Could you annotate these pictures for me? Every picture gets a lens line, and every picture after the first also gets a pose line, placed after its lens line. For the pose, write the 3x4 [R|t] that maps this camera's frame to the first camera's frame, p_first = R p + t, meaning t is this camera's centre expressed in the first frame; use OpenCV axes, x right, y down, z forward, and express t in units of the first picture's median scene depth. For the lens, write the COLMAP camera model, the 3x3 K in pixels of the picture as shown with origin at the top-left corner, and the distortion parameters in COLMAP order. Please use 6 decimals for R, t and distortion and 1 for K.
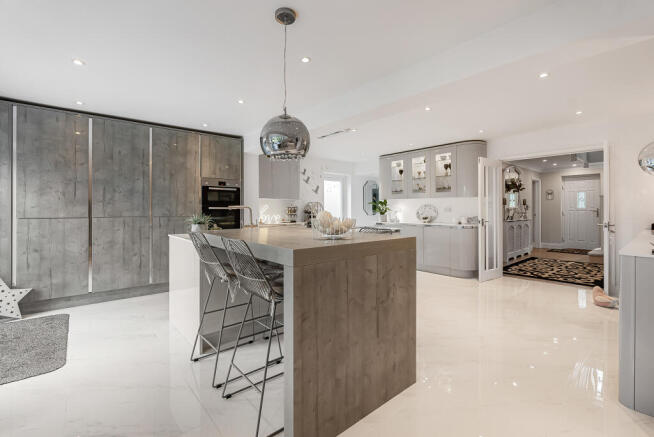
lens RADIAL K [[293.4, 0, 329.2], [0, 293.4, 213.8], [0, 0, 1]] dist [0.004802, 0.000254]
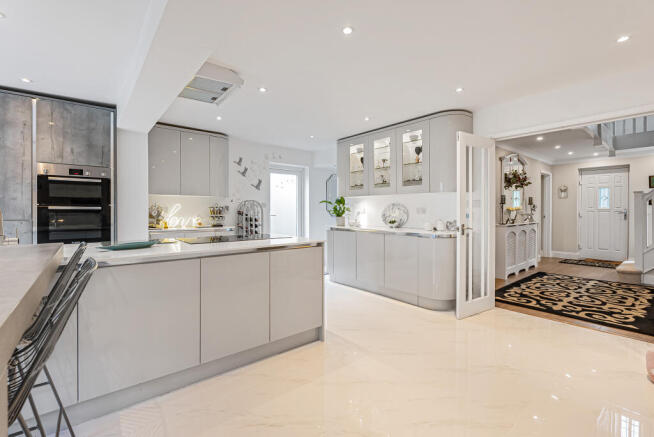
lens RADIAL K [[293.4, 0, 324.7], [0, 293.4, 217.8], [0, 0, 1]] dist [0.004802, 0.000254]
pose [[0.999519, 0.001901, -0.030939, 0.179069], [-0.001509, 0.999918, 0.012692, -0.004692], [0.030961, -0.012639, 0.999441, 0.253693]]
